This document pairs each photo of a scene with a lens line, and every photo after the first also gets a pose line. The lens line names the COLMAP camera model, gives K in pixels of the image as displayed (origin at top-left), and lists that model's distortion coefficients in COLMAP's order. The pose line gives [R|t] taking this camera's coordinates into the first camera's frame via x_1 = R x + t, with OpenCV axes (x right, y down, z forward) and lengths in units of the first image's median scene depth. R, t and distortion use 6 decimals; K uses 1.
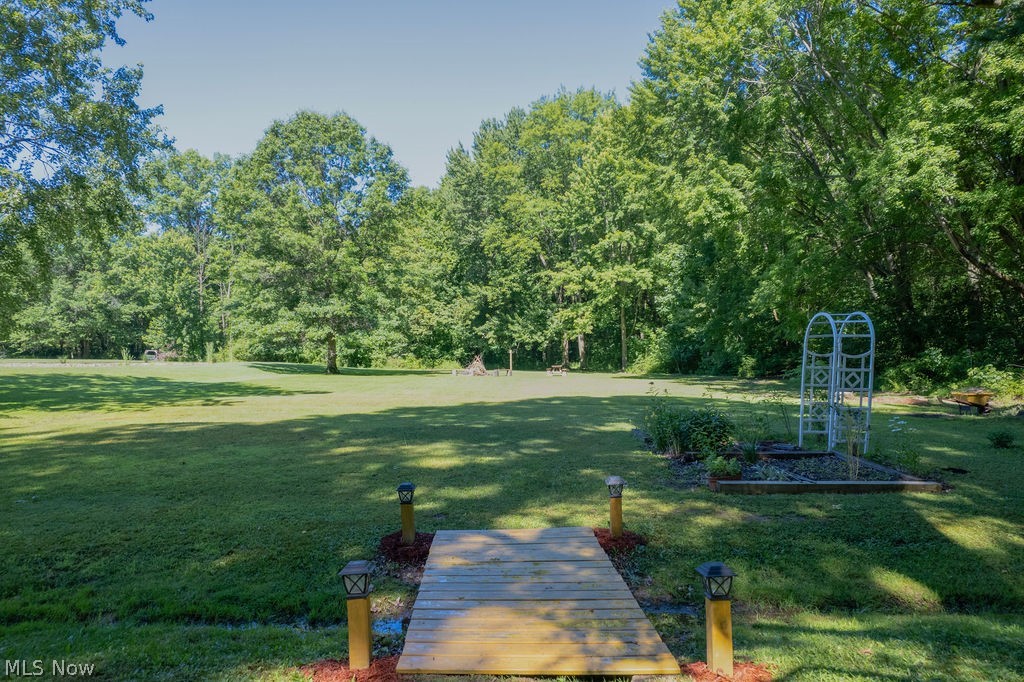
lens RADIAL K [[651.8, 0, 511.6], [0, 651.8, 344.5], [0, 0, 1]] dist [-0.080645, 0.072562]
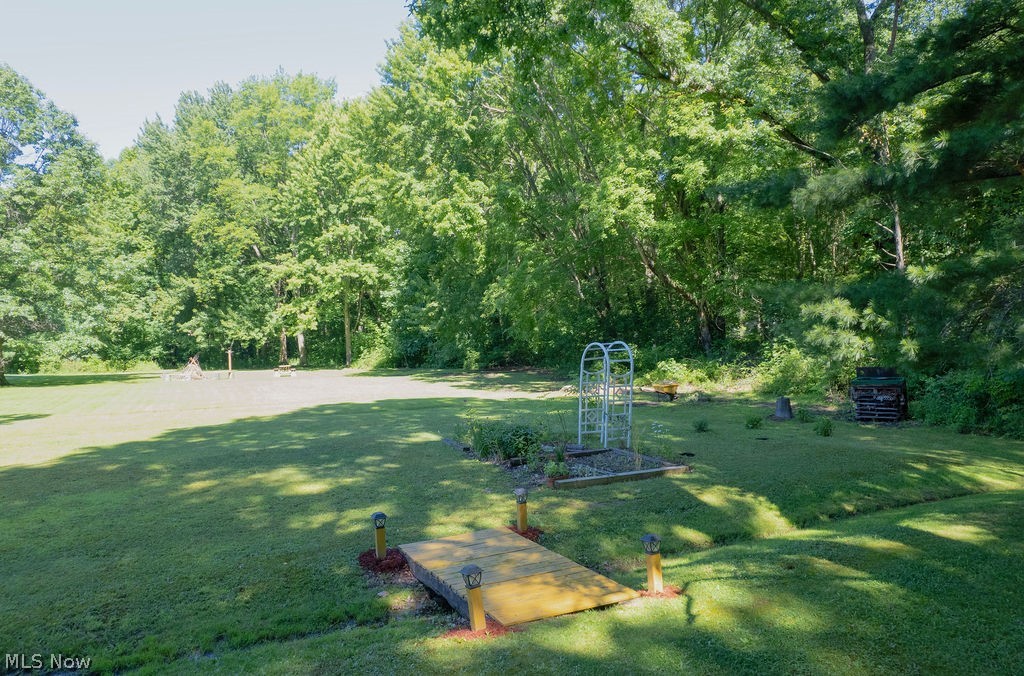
lens RADIAL K [[679.0, 0, 507.6], [0, 679.0, 335.2], [0, 0, 1]] dist [-0.038428, 0.003144]
pose [[0.905415, -0.021550, 0.423981, -0.047906], [0.018700, 0.999766, 0.010883, -0.014636], [-0.424117, -0.001925, 0.905606, -0.032841]]
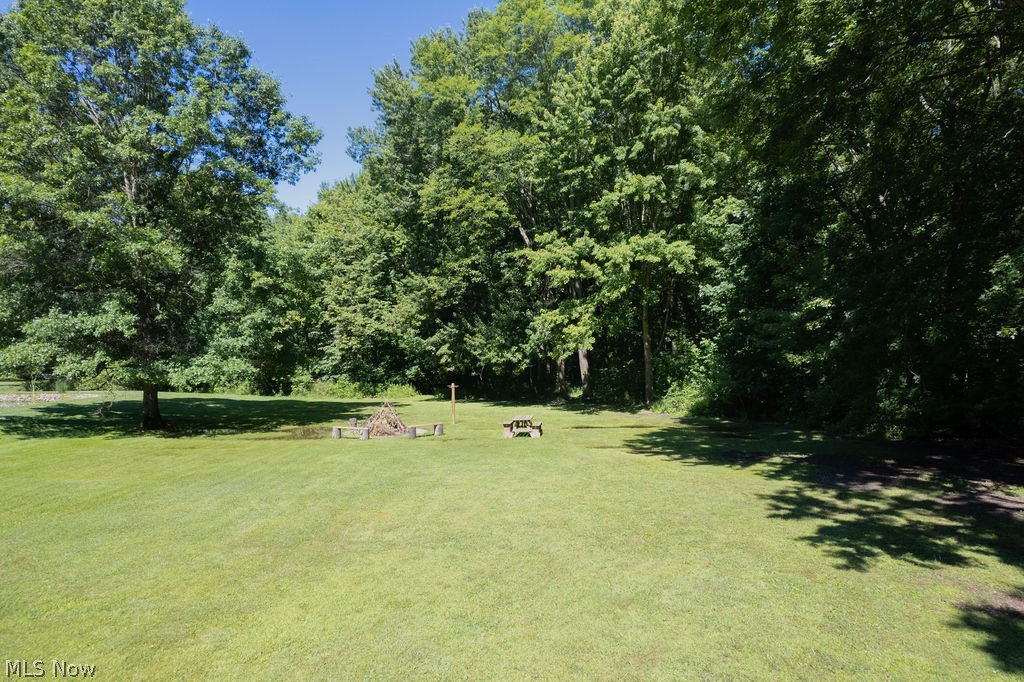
lens RADIAL K [[651.8, 0, 511.6], [0, 651.8, 344.5], [0, 0, 1]] dist [-0.080645, 0.072562]
pose [[0.998965, -0.014444, -0.043135, 0.076175], [0.014742, 0.999870, 0.006604, -0.028159], [0.043034, -0.007233, 0.999047, 0.410983]]
